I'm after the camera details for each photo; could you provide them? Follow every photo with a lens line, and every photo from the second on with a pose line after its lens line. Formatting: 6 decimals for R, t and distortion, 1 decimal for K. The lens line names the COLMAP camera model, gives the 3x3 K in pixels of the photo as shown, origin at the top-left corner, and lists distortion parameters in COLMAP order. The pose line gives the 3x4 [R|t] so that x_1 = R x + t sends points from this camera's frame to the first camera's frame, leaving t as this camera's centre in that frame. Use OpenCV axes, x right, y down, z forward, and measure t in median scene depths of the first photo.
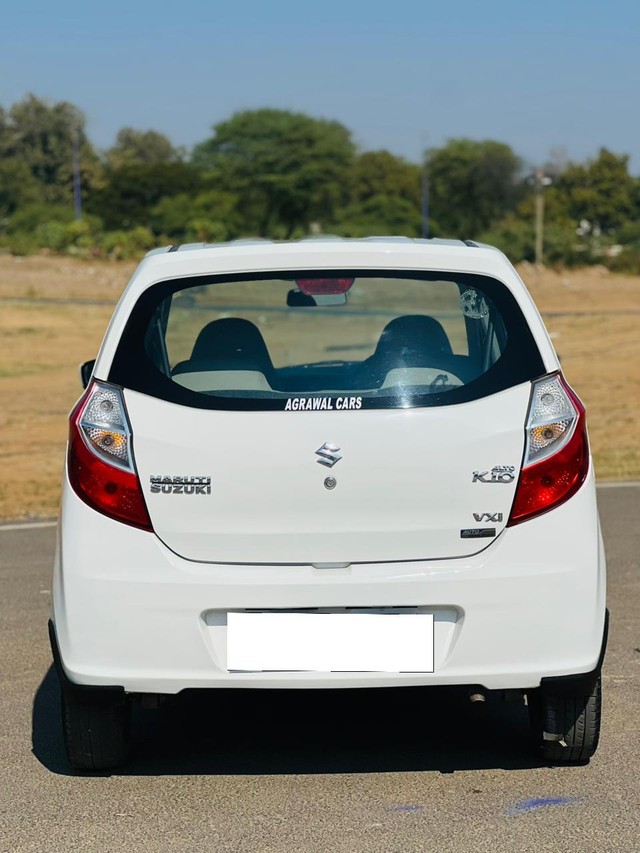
lens RADIAL K [[1935.9, 0, 320.0], [0, 1935.9, 426.5], [0, 0, 1]] dist [0.013503, 0.284457]
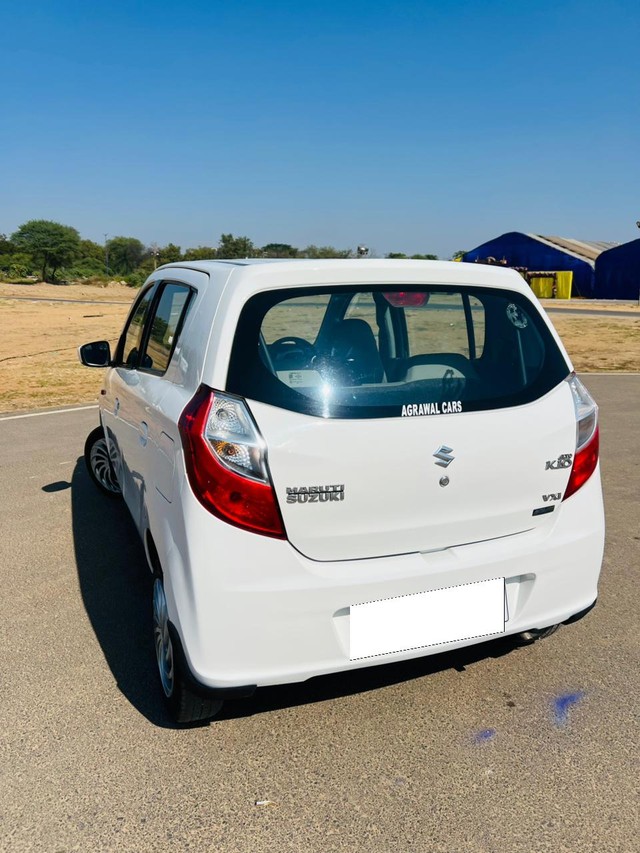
lens RADIAL K [[649.0, 0, 311.6], [0, 649.0, 424.2], [0, 0, 1]] dist [0.009376, -0.001635]
pose [[0.934059, -0.050883, 0.353475, -0.026049], [0.006423, 0.992031, 0.125831, -0.006719], [-0.357061, -0.115263, 0.926942, 0.092125]]
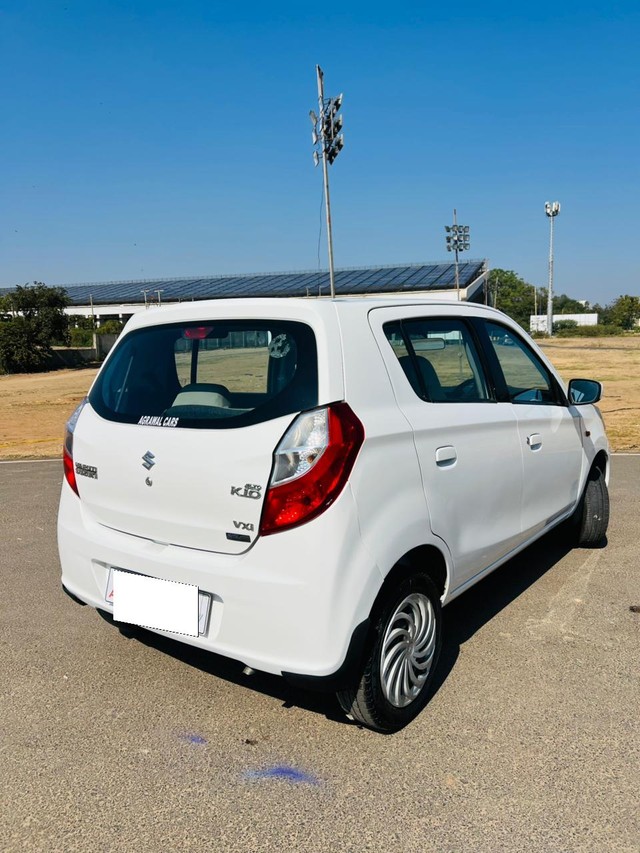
lens RADIAL K [[649.0, 0, 311.6], [0, 649.0, 424.2], [0, 0, 1]] dist [0.009376, -0.001635]
pose [[0.785395, 0.062976, -0.615783, 0.048538], [-0.039389, 0.997880, 0.051815, -0.005020], [0.617741, -0.016440, 0.786210, 0.096234]]
